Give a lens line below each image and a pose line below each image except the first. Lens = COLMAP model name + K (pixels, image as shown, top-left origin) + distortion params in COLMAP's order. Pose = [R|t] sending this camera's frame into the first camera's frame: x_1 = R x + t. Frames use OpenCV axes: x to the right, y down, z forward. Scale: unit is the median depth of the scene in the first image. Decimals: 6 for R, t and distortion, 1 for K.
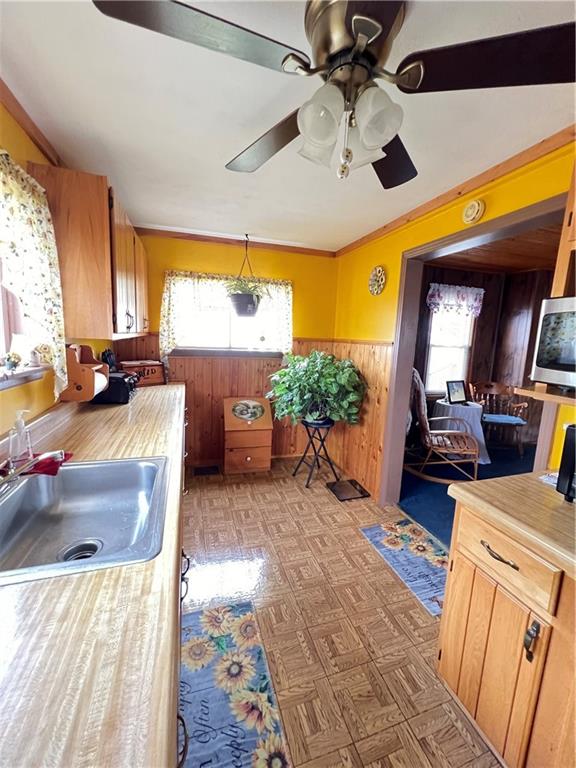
lens RADIAL K [[306.5, 0, 291.8], [0, 306.5, 380.0], [0, 0, 1]] dist [0.000304, -0.000078]
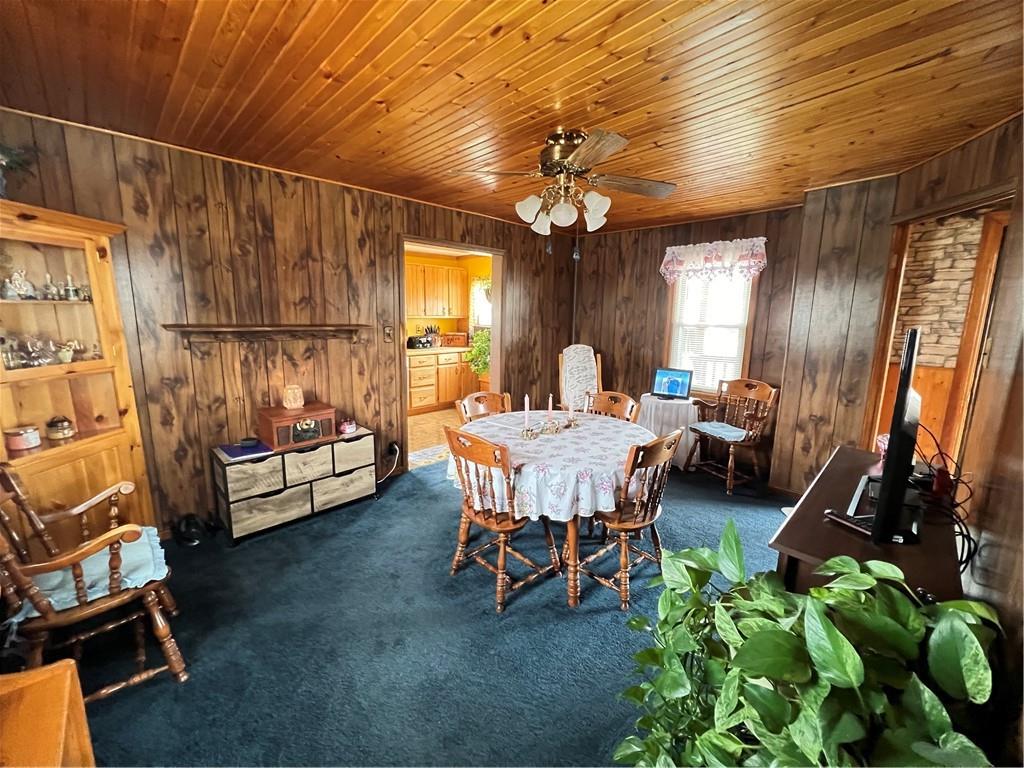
lens RADIAL K [[408.7, 0, 510.6], [0, 408.7, 388.4], [0, 0, 1]] dist [0.000304, -0.000078]
pose [[0.455617, 0.101848, -0.884331, 4.248600], [-0.121165, 0.991283, 0.051740, 0.246504], [0.881892, 0.083576, 0.463985, 0.252866]]
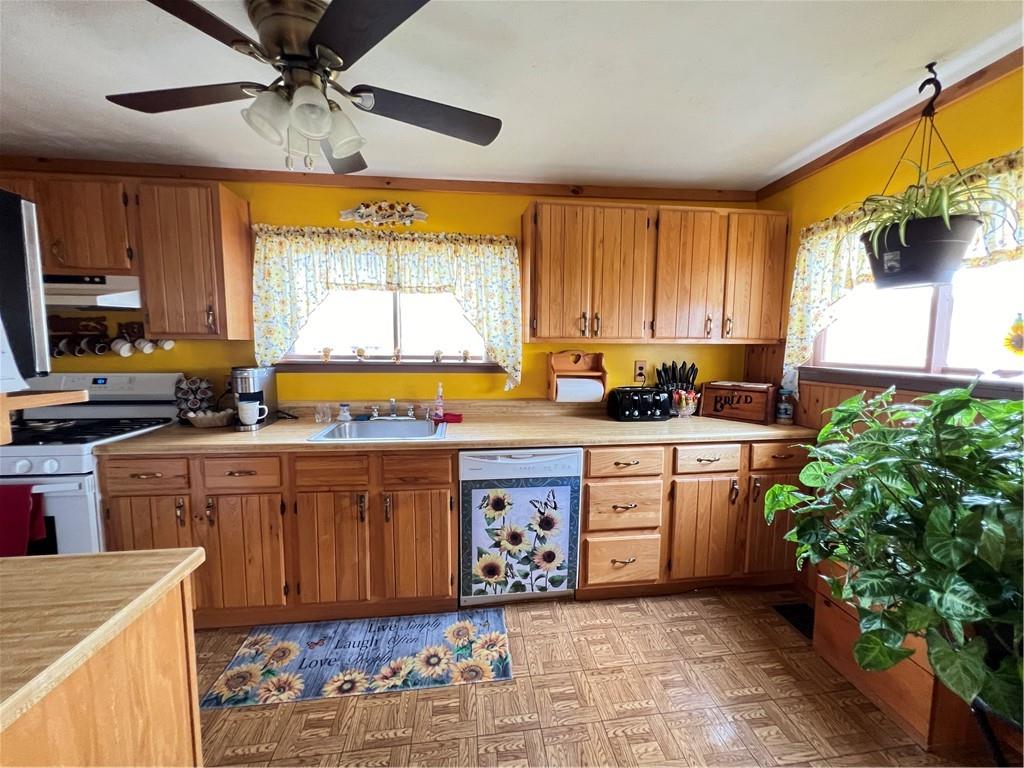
lens RADIAL K [[408.7, 0, 517.8], [0, 408.7, 385.7], [0, 0, 1]] dist [0.000304, -0.000078]
pose [[-0.185700, 0.045762, -0.981540, 1.088285], [-0.161055, 0.983988, 0.076346, -0.095038], [0.969318, 0.172259, -0.175357, 1.409864]]
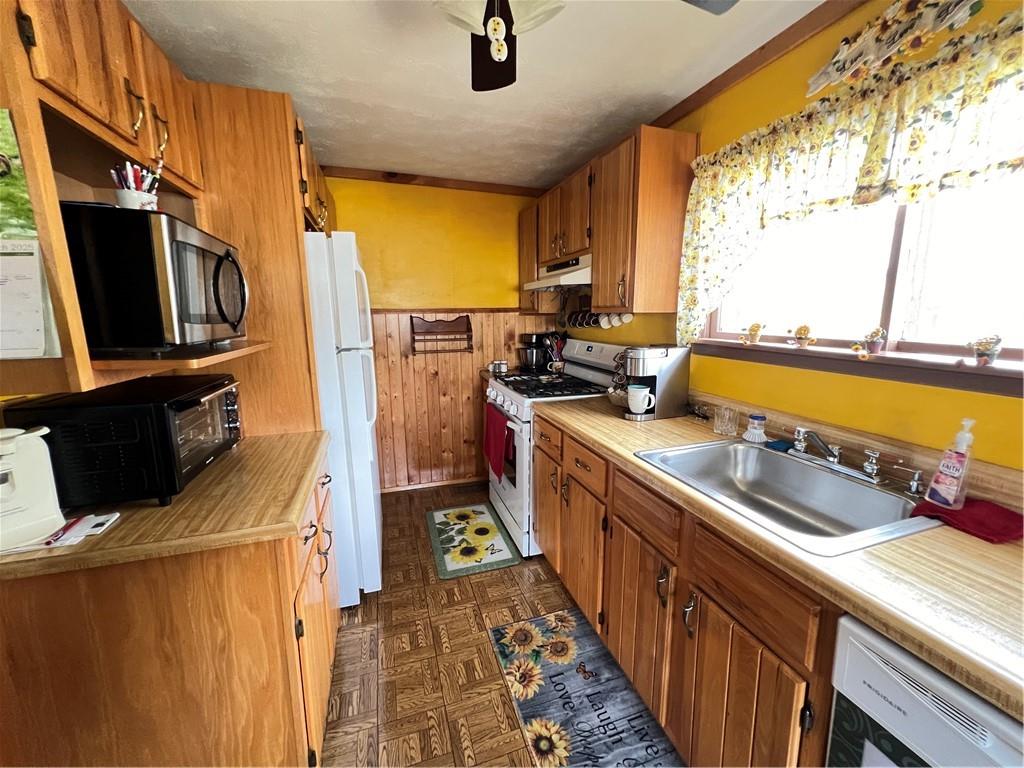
lens RADIAL K [[408.7, 0, 514.0], [0, 408.7, 385.3], [0, 0, 1]] dist [0.000304, -0.000078]
pose [[-0.998976, -0.043404, -0.012773, 0.083792], [-0.045211, 0.946919, 0.318278, -0.164224], [-0.001720, 0.318530, -0.947911, 1.407815]]
